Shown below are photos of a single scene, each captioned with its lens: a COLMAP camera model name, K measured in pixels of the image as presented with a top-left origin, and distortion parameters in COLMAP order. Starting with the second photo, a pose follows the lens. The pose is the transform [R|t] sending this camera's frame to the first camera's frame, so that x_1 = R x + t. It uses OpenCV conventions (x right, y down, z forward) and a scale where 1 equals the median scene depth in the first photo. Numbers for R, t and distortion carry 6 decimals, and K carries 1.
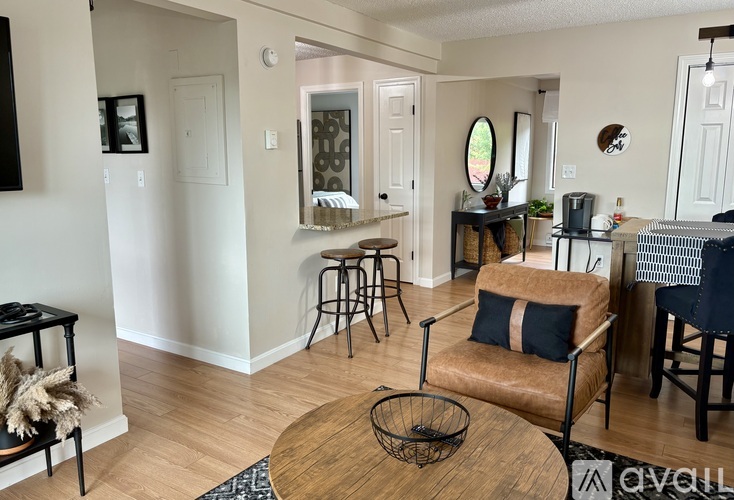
lens RADIAL K [[564.4, 0, 366.8], [0, 564.4, 247.6], [0, 0, 1]] dist [0.038302, -0.029938]
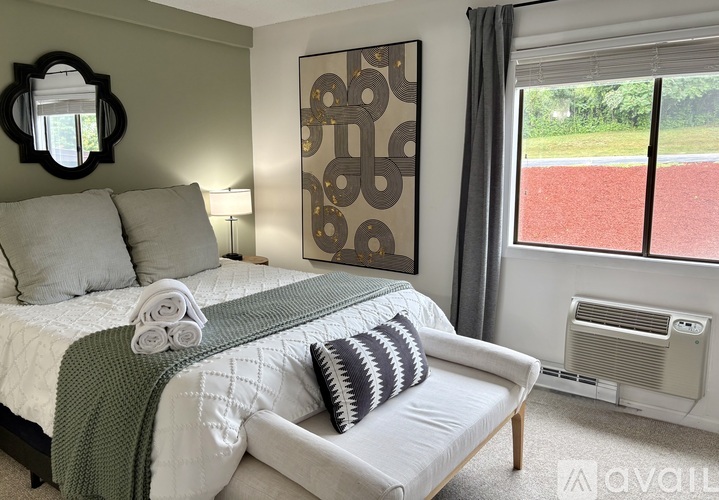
lens RADIAL K [[554.7, 0, 360.0], [0, 554.7, 249.4], [0, 0, 1]] dist [0.000946, 0.000074]
pose [[0.997892, 0.014879, -0.063174, -0.042774], [-0.016076, 0.999700, -0.018483, -0.100112], [0.062880, 0.019460, 0.997831, 0.631624]]
